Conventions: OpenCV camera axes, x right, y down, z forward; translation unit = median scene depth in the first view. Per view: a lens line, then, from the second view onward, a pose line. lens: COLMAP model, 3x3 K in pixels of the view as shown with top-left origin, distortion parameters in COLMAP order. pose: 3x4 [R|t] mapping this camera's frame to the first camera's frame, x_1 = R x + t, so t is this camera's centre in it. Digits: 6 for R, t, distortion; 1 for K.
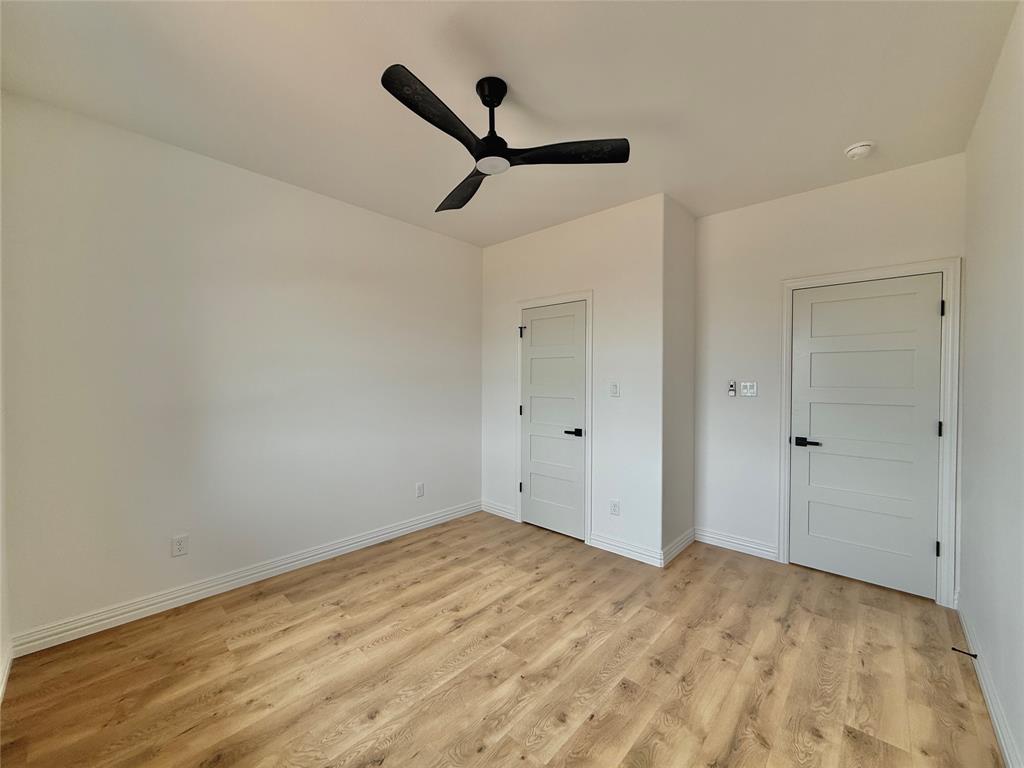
lens RADIAL K [[407.7, 0, 509.7], [0, 407.7, 383.5], [0, 0, 1]] dist [-0.000216, 0.000087]
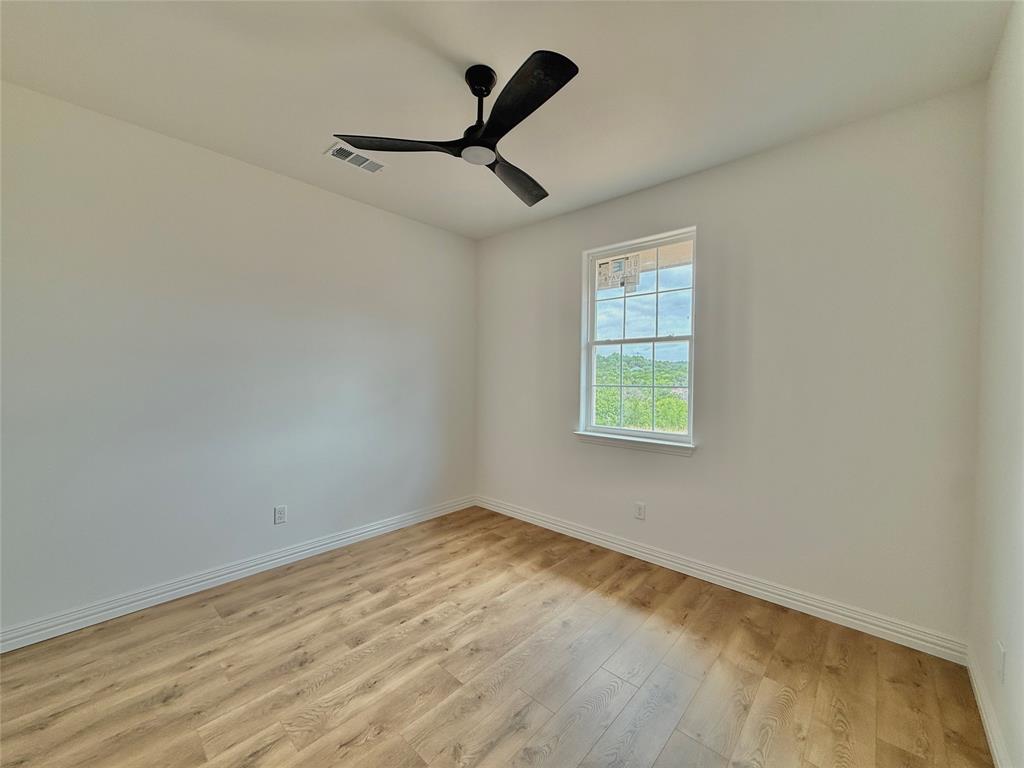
lens RADIAL K [[407.7, 0, 509.7], [0, 407.7, 383.5], [0, 0, 1]] dist [-0.000216, 0.000087]
pose [[-0.999912, -0.011904, -0.005881, -0.115403], [-0.012076, 0.999475, 0.030050, -0.015259], [0.005520, 0.030119, -0.999531, 1.977858]]
